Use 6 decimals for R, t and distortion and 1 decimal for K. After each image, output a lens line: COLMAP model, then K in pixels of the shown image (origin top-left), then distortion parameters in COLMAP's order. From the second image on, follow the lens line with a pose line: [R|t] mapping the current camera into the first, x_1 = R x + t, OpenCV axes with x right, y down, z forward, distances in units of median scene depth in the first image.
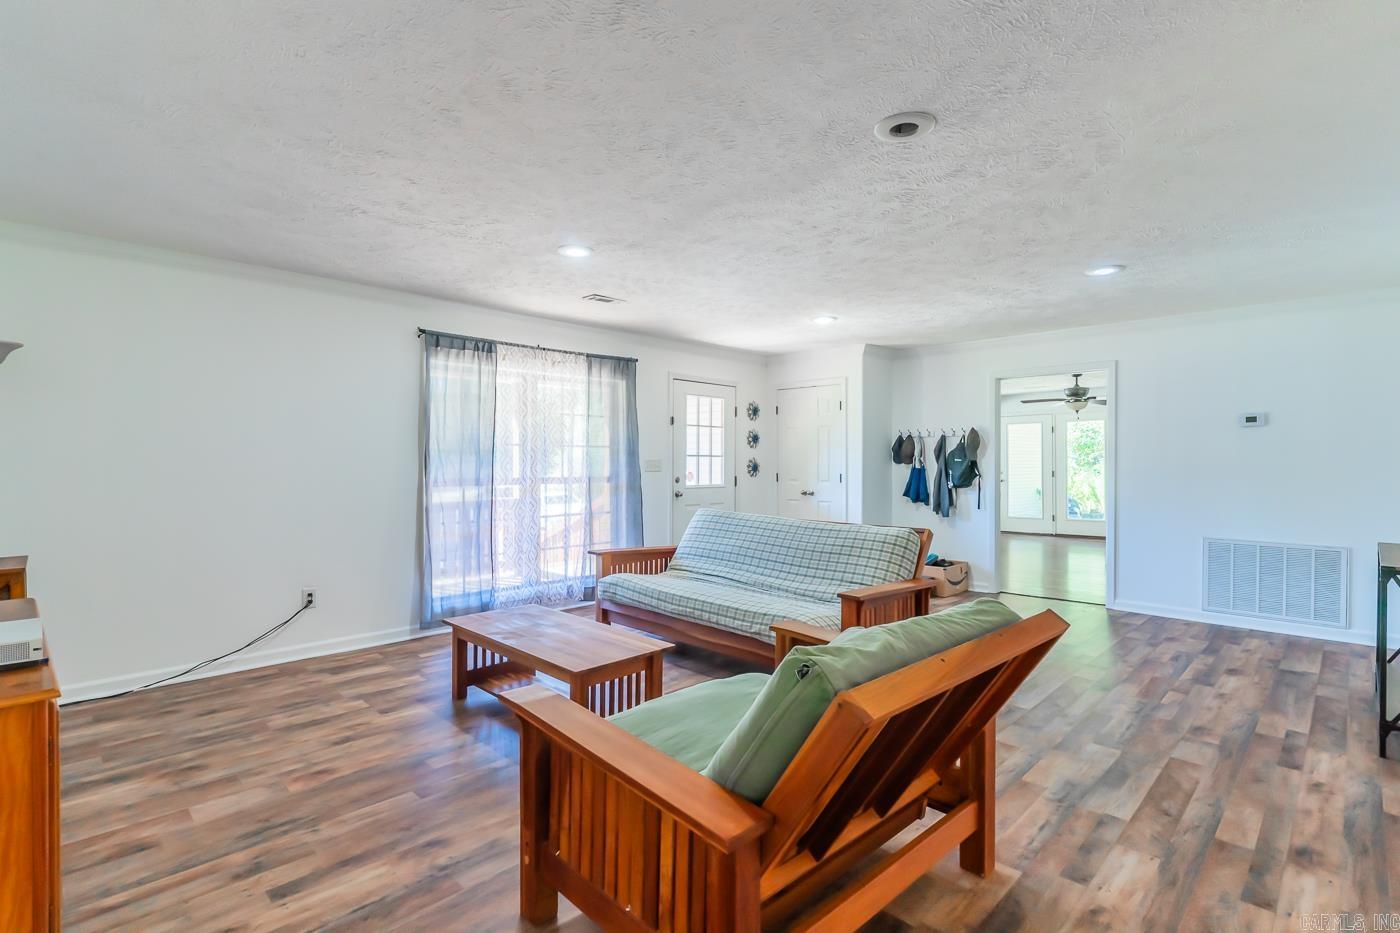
lens RADIAL K [[673.4, 0, 700.0], [0, 673.4, 466.5], [0, 0, 1]] dist [0.023188, -0.001669]
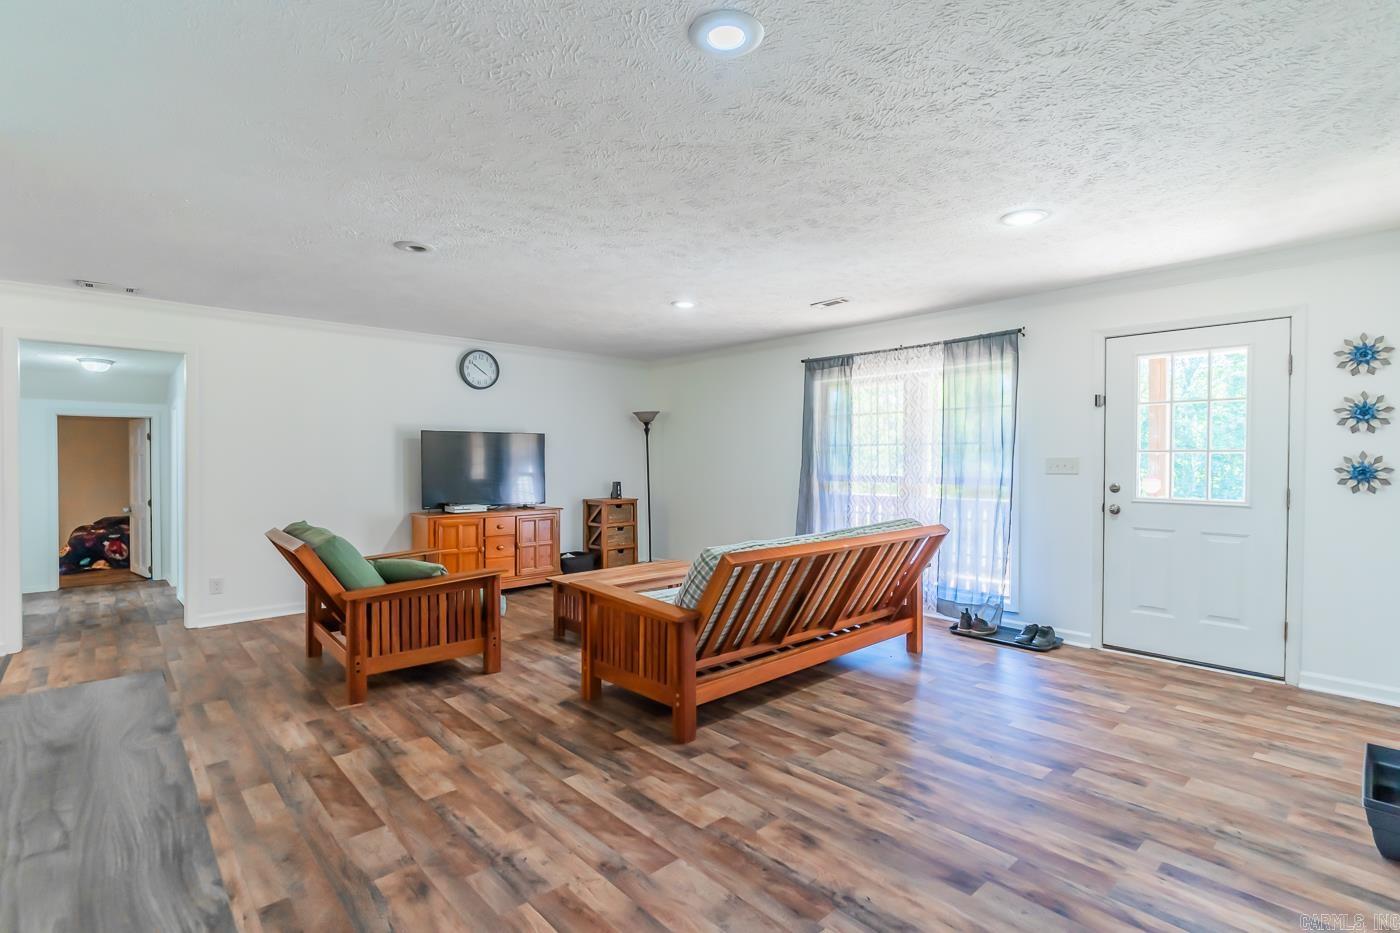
lens RADIAL K [[644.0, 0, 713.5], [0, 644.0, 507.5], [0, 0, 1]] dist [-0.000162, 0.000891]
pose [[-0.036902, 0.075220, -0.996484, 1.155455], [-0.006207, 0.997127, 0.075499, -0.012694], [0.999300, 0.008971, -0.036329, 1.157612]]
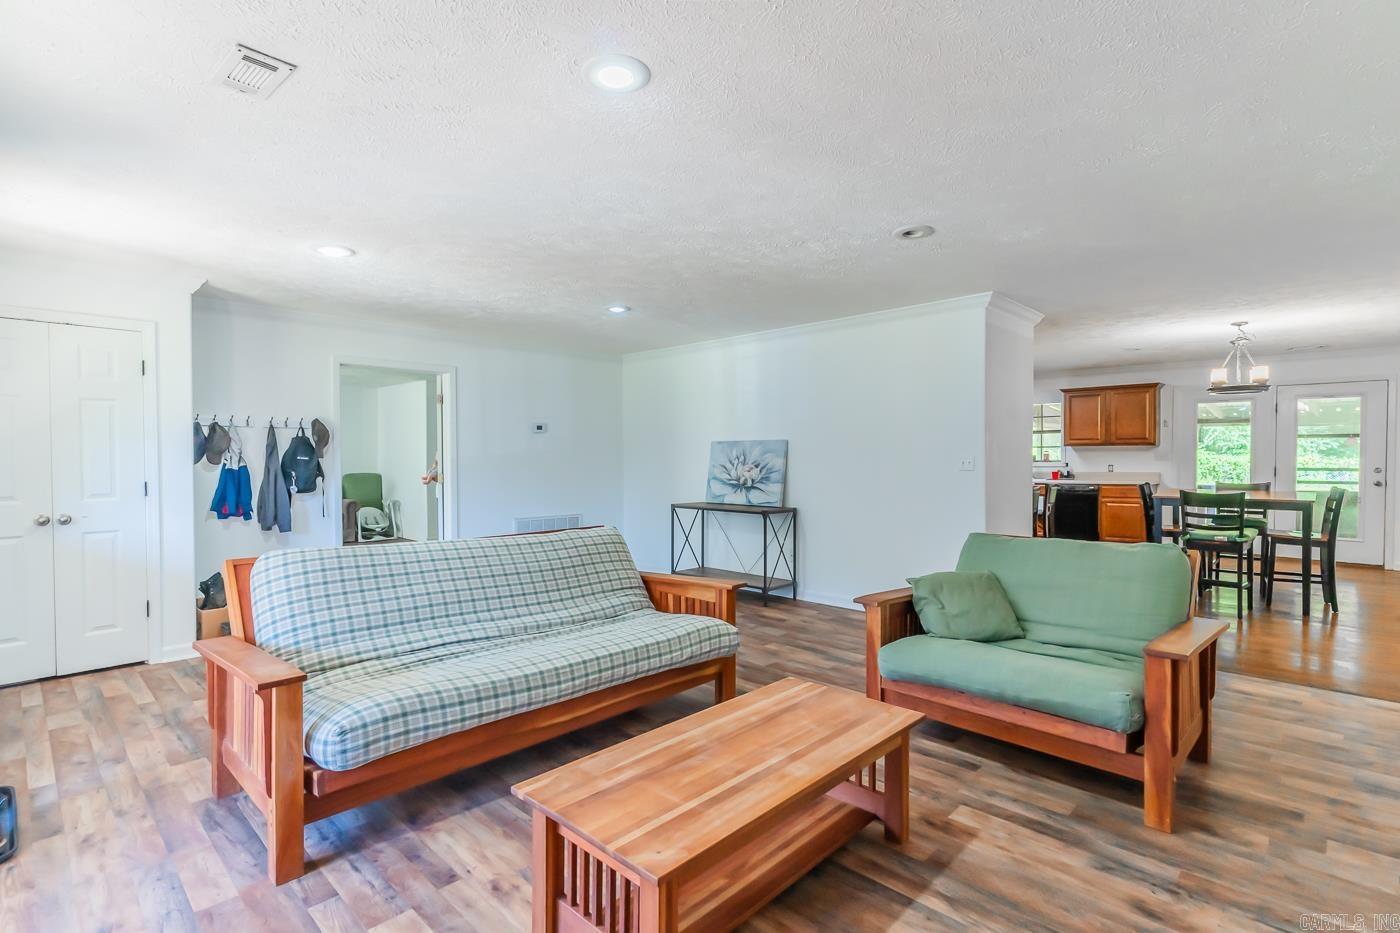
lens RADIAL K [[677.1, 0, 700.0], [0, 677.1, 466.5], [0, 0, 1]] dist [0.004540, -0.000140]
pose [[-0.016097, -0.014491, 0.999765, -0.773623], [0.011597, 0.999825, 0.014678, -0.010159], [-0.999803, 0.011831, -0.015926, 0.991281]]
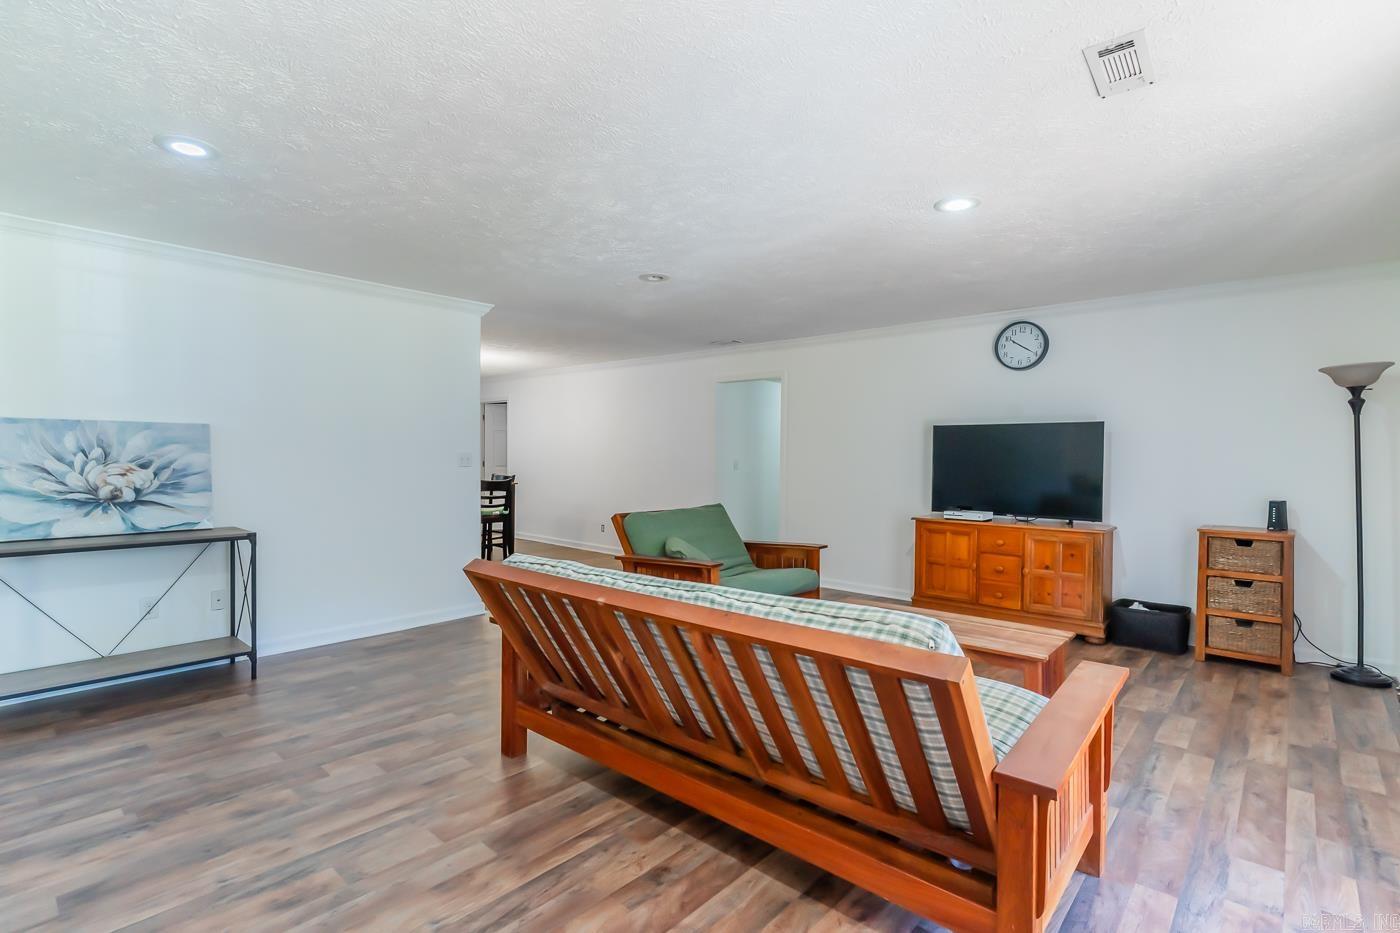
lens RADIAL K [[677.1, 0, 700.0], [0, 677.1, 466.5], [0, 0, 1]] dist [0.004540, -0.000140]
pose [[-0.997563, -0.008249, -0.069284, 0.195538], [-0.010266, 0.999532, 0.028808, -0.021050], [0.069014, 0.029449, -0.997181, 1.902740]]
